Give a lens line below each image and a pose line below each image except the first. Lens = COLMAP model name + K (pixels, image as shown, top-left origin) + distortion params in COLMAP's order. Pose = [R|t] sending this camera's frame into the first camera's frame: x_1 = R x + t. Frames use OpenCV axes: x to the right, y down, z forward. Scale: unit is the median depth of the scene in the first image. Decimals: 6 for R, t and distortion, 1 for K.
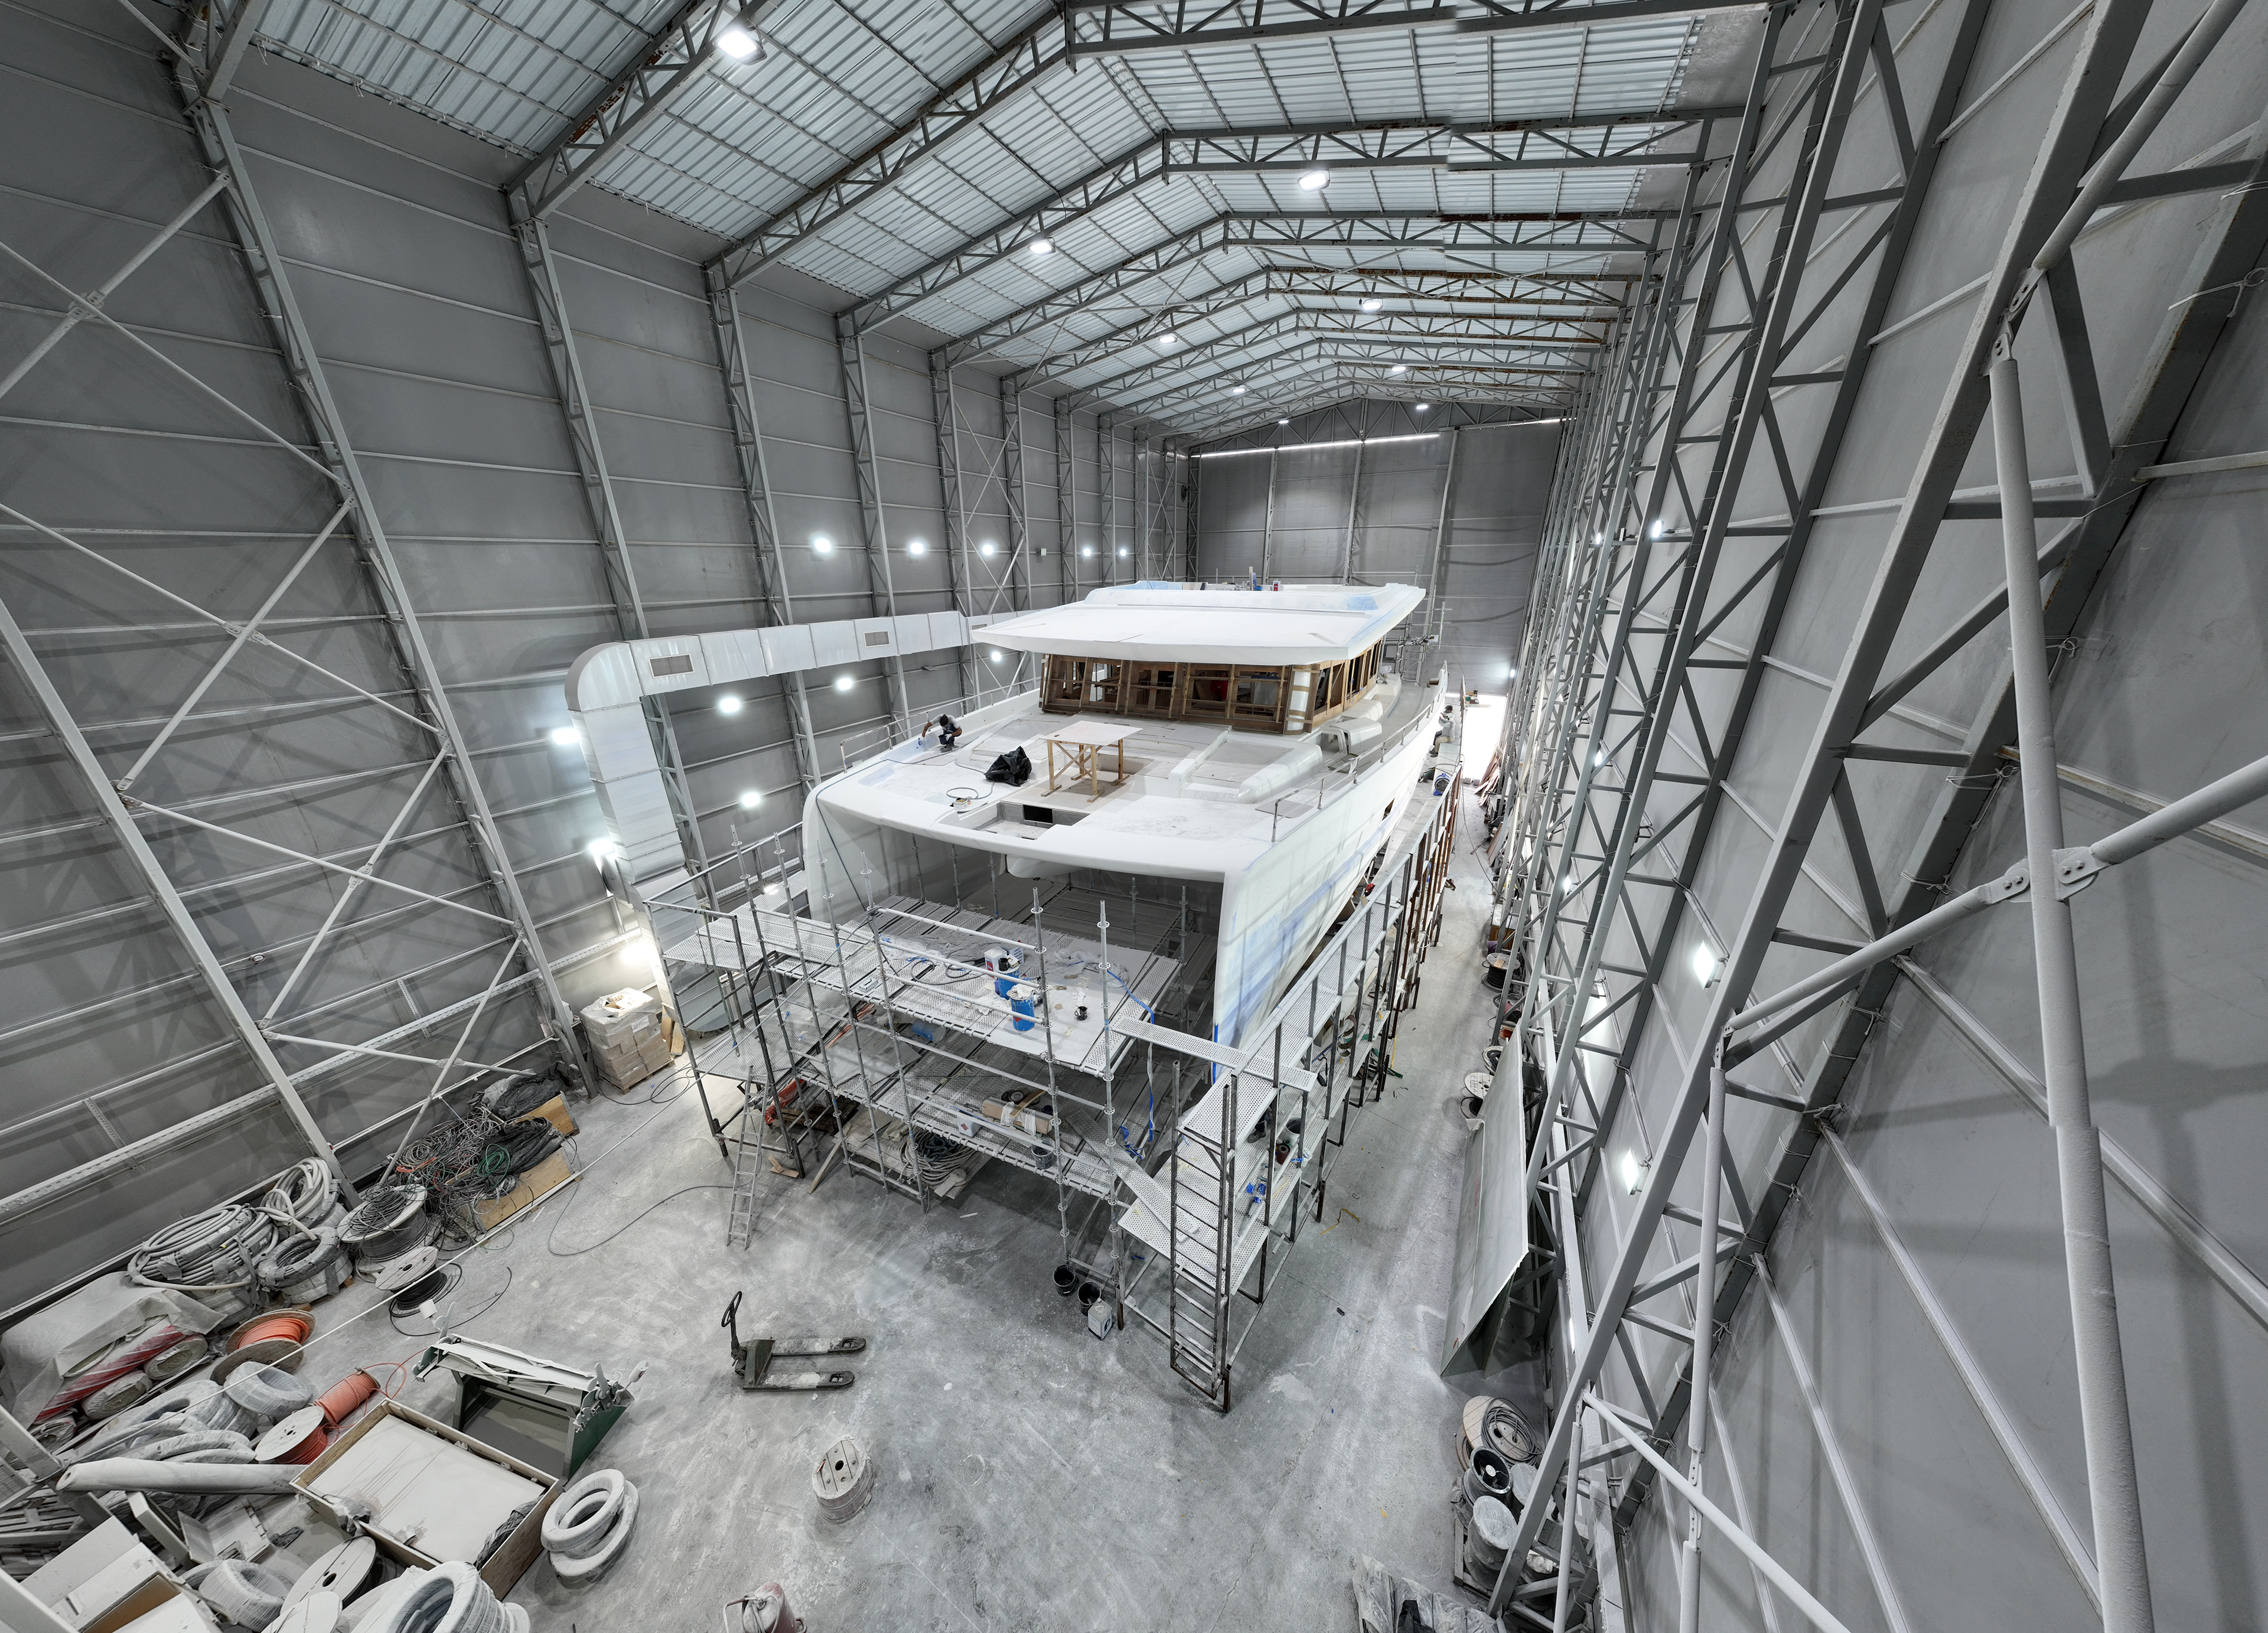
lens RADIAL K [[664.8, 0, 1135.9], [0, 664.8, 822.4], [0, 0, 1]] dist [0.000322, 0.000012]
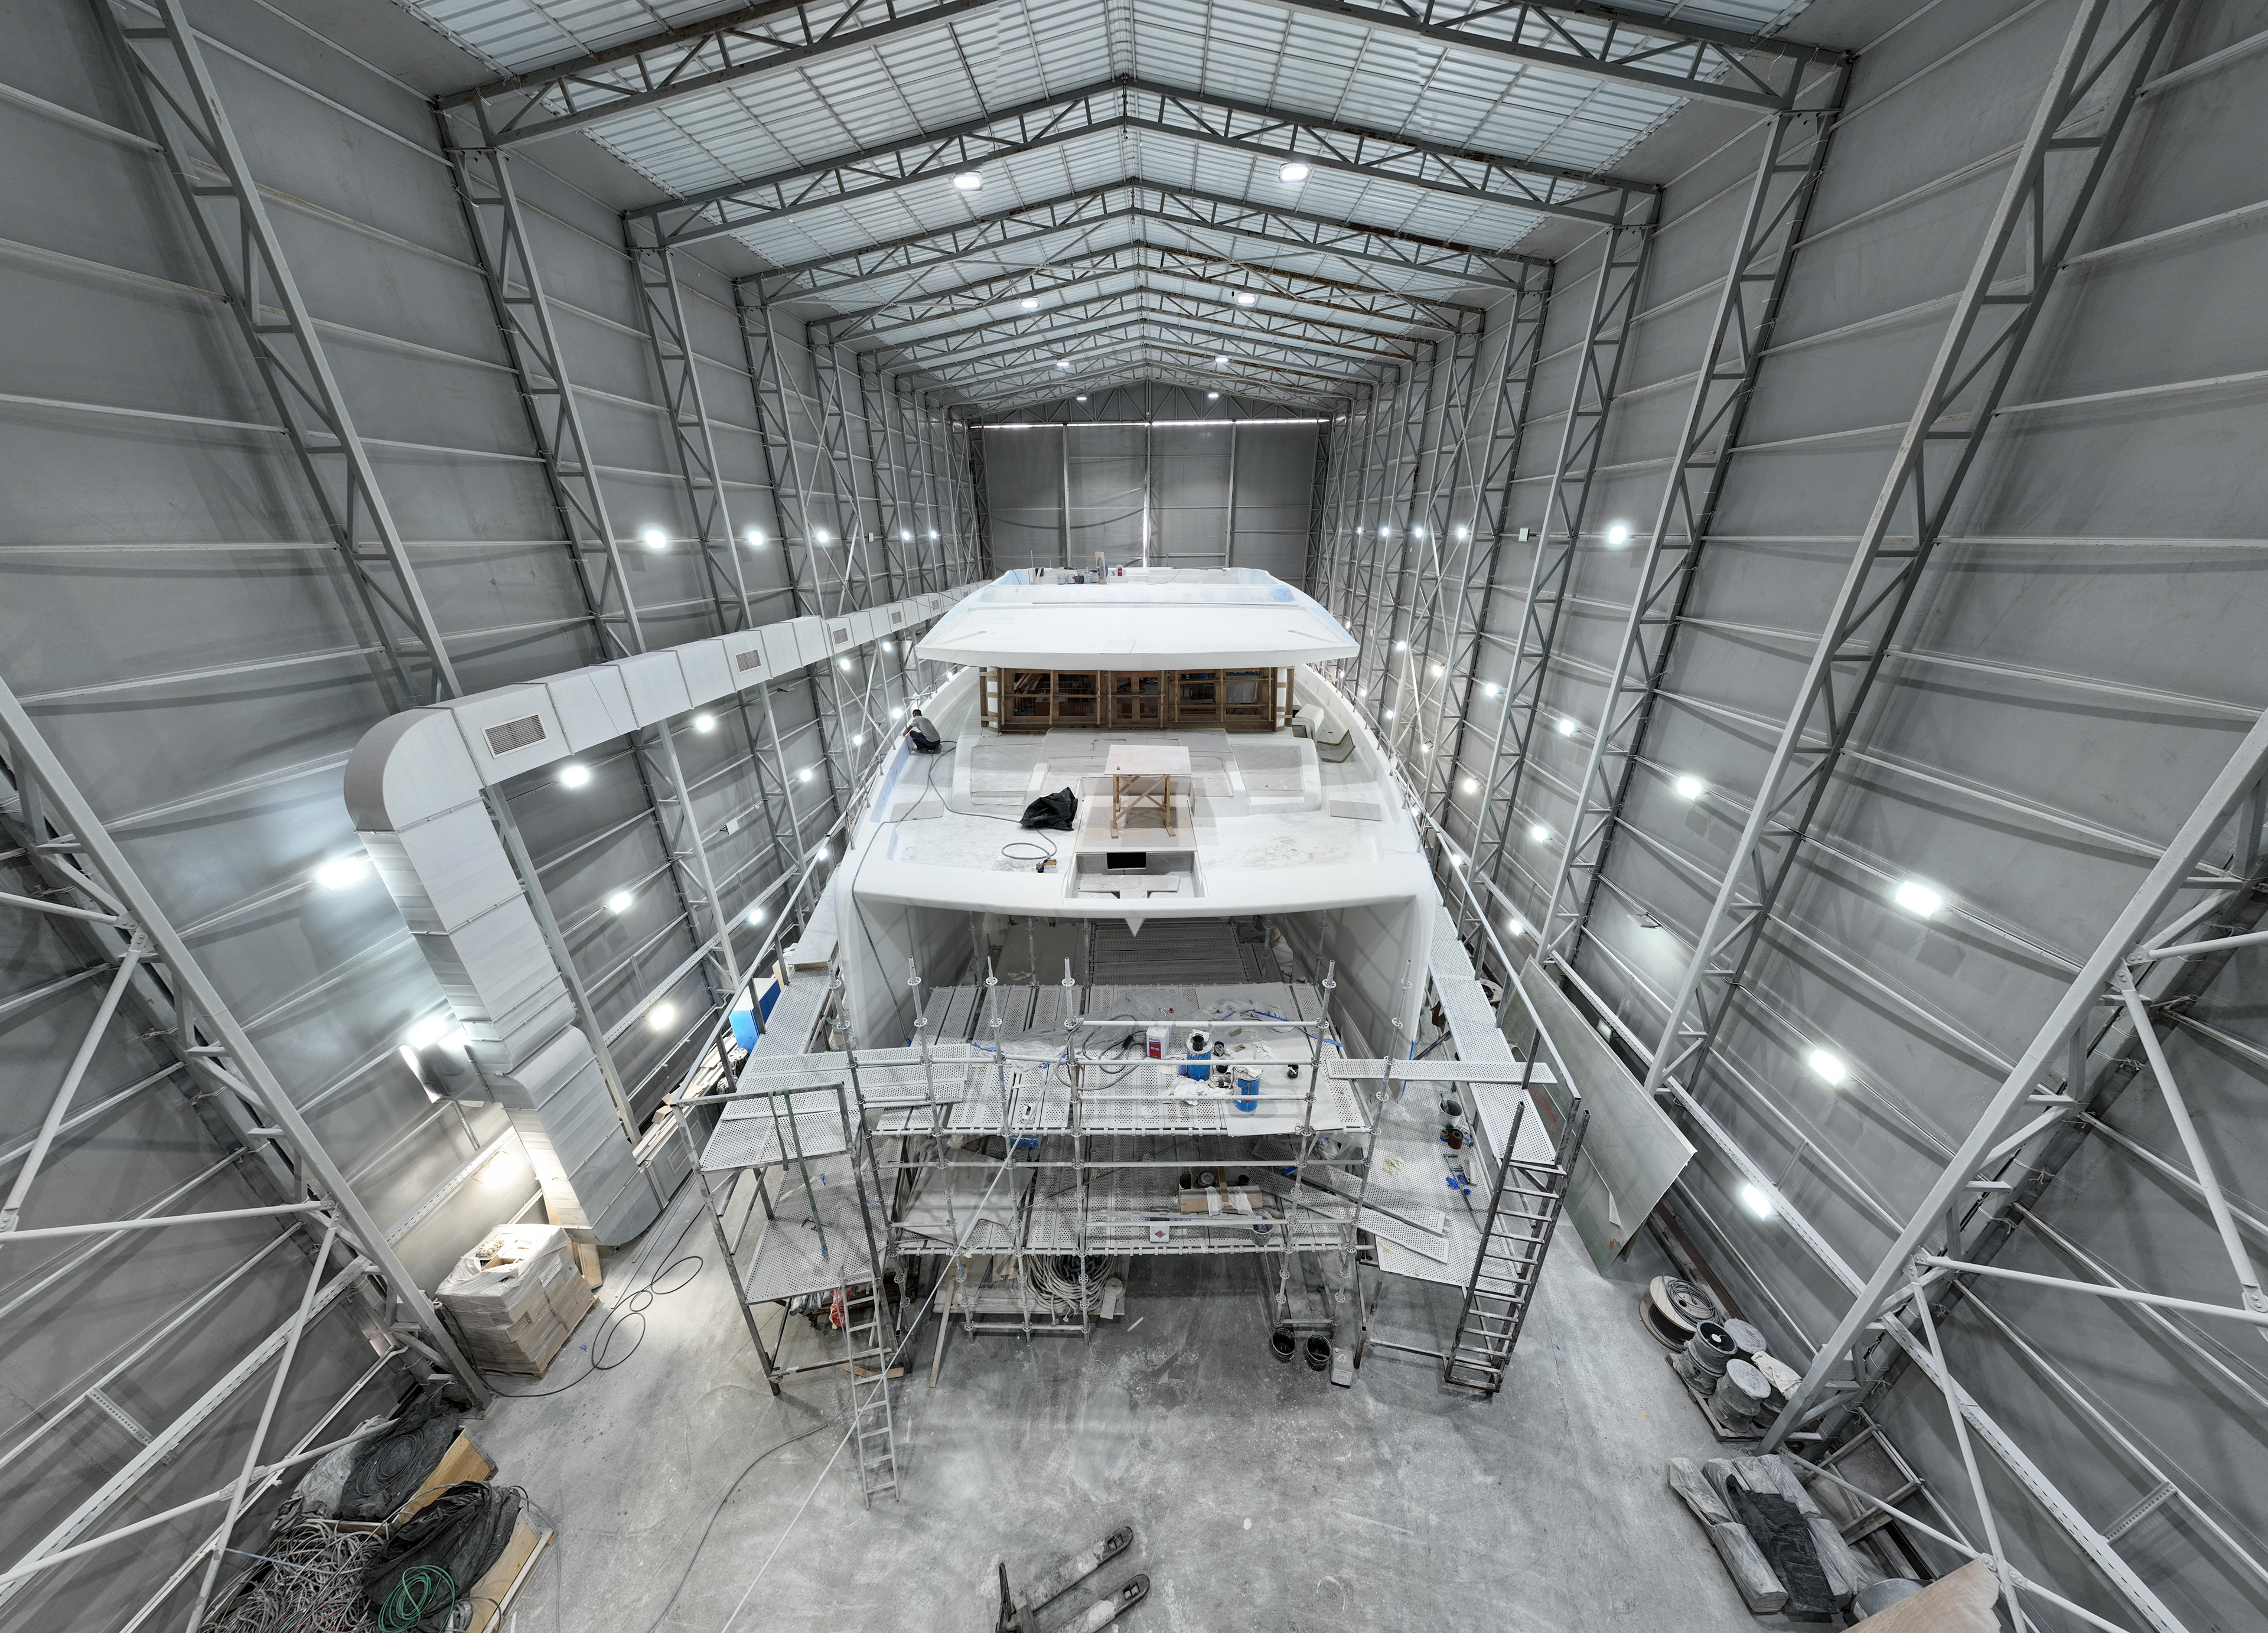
lens RADIAL K [[663.1, 0, 1134.0], [0, 663.1, 816.5], [0, 0, 1]] dist [0.001026, 0.000048]
pose [[0.910889, -0.161423, 0.379768, -0.387668], [0.148338, 0.986884, 0.063687, -0.104324], [-0.385067, -0.001678, 0.922887, 0.154205]]
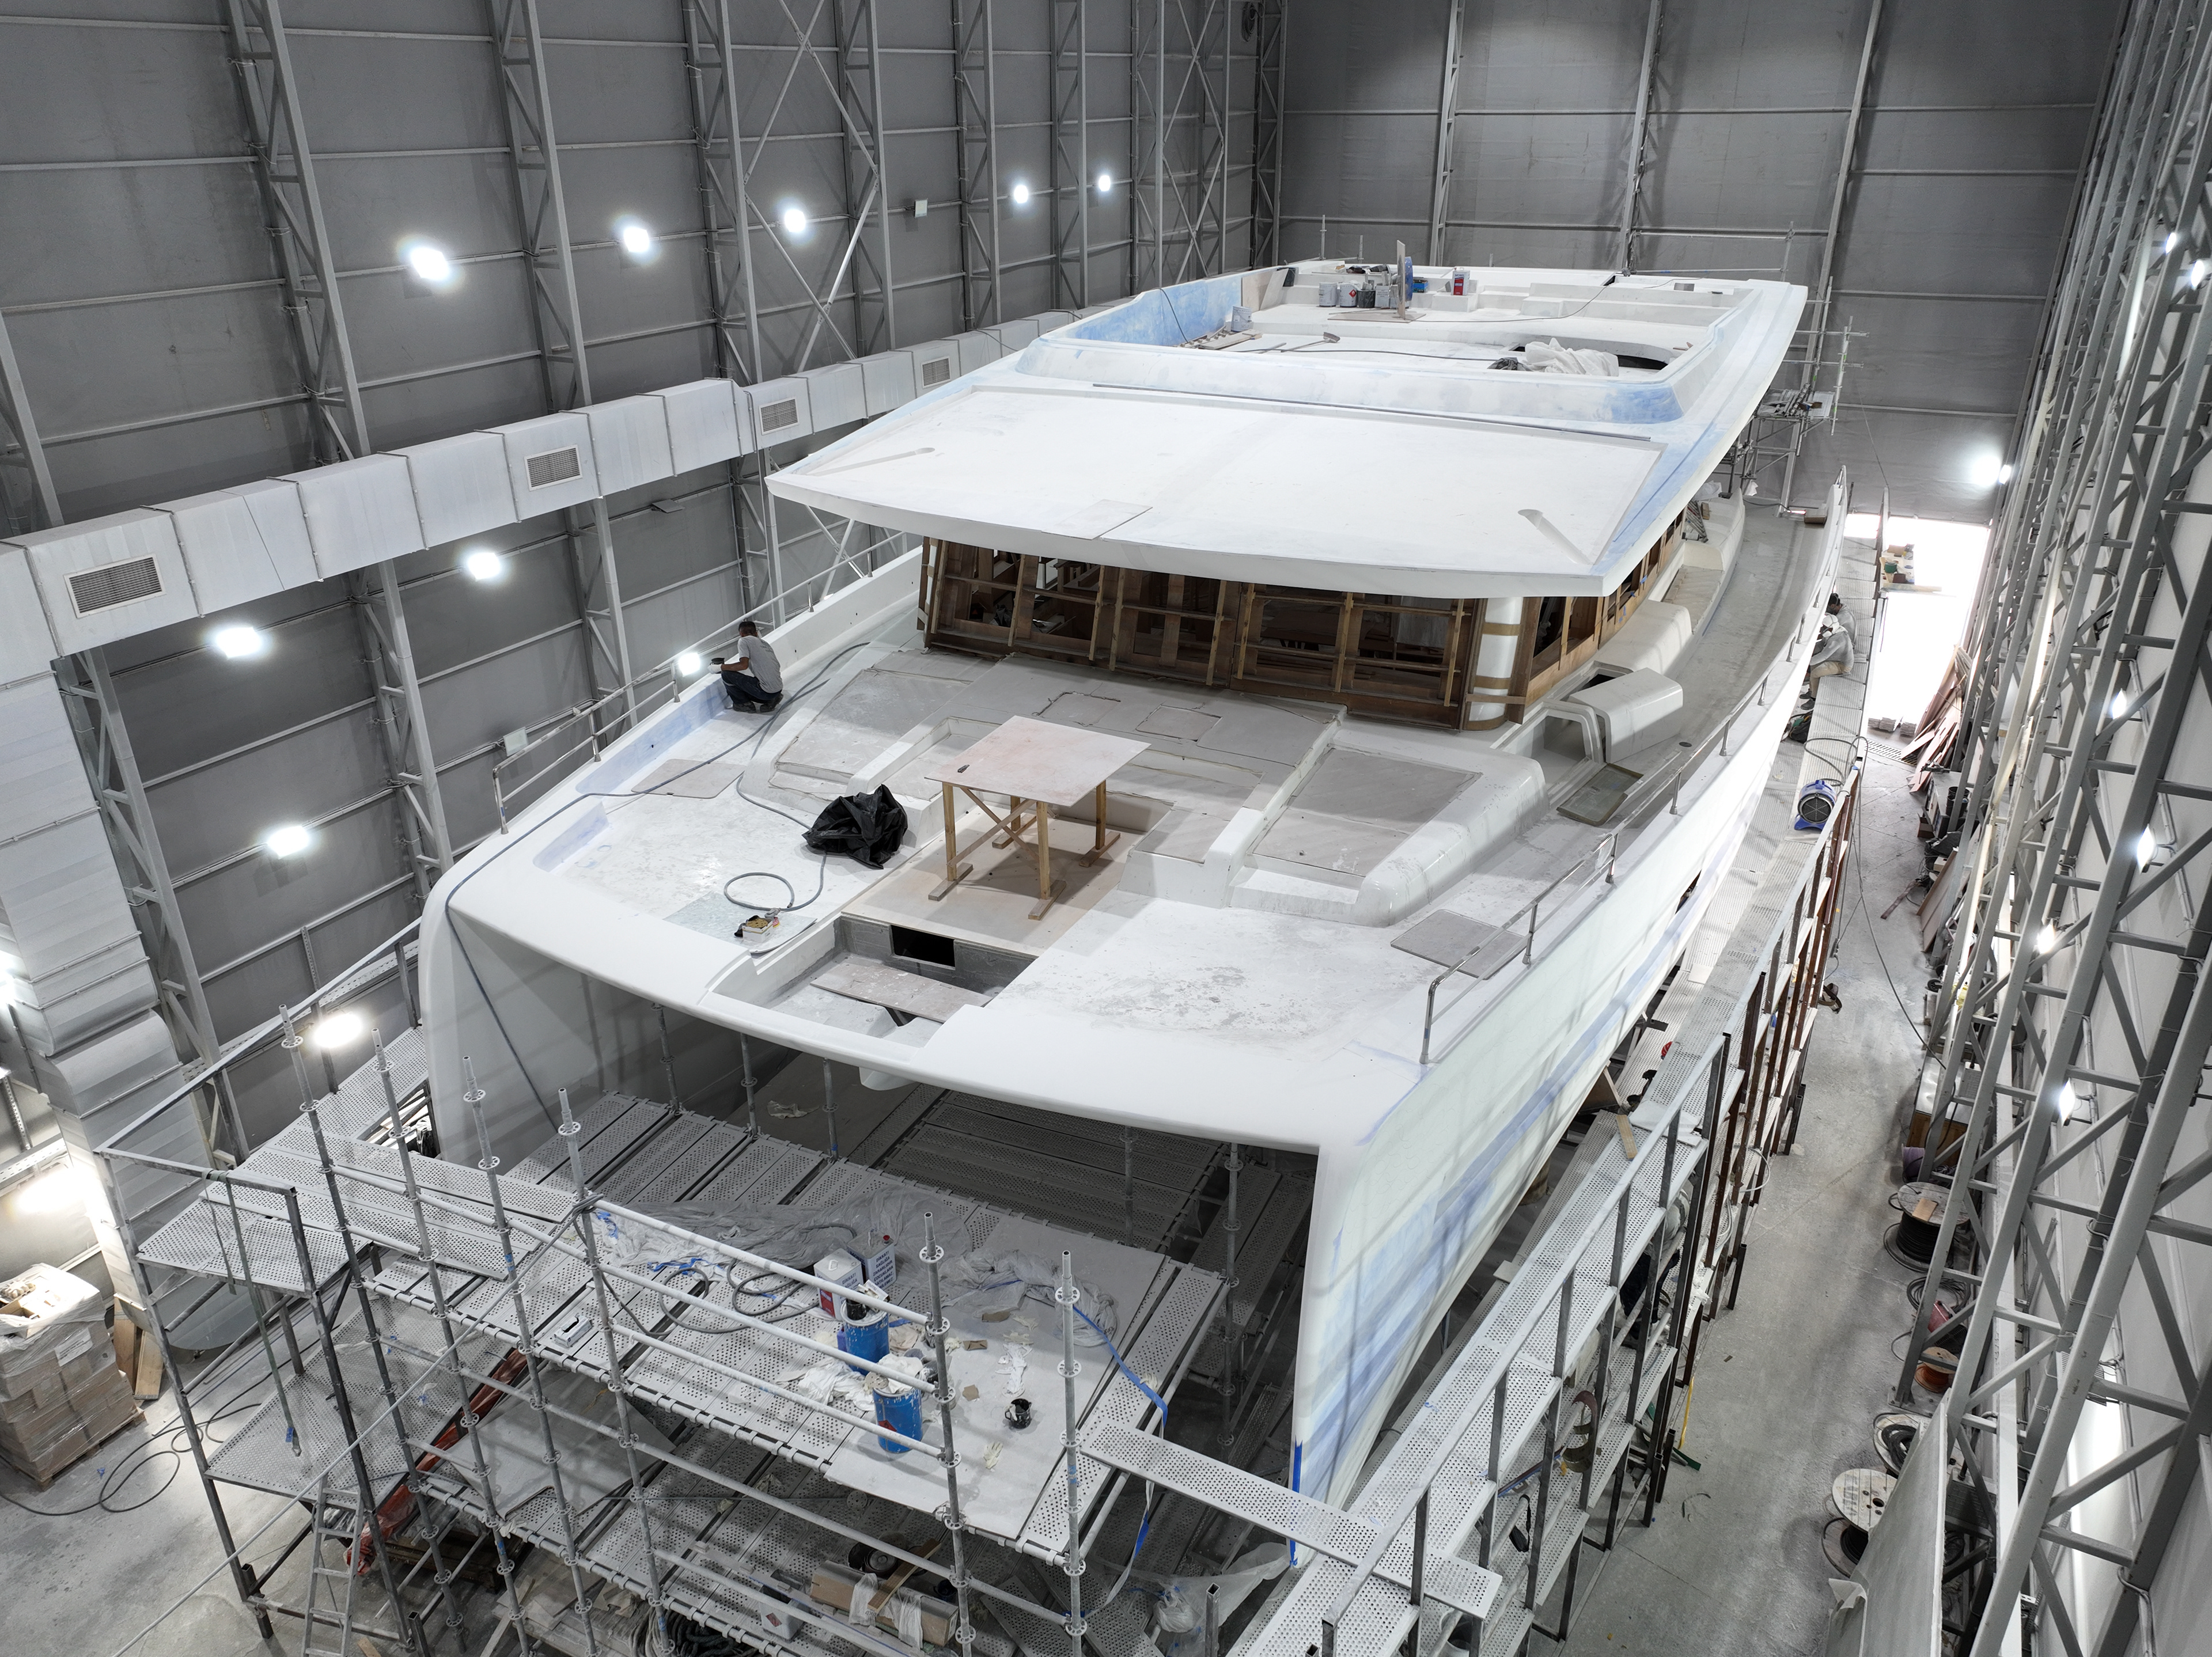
lens RADIAL K [[1552.4, 0, 1108.3], [0, 1552.4, 814.9], [0, 0, 1]] dist [-0.018409, 0.042084]
pose [[0.999901, 0.007004, -0.012216, -0.004059], [-0.006153, 0.997639, 0.068400, -0.150206], [0.012666, -0.068318, 0.997583, -0.060823]]
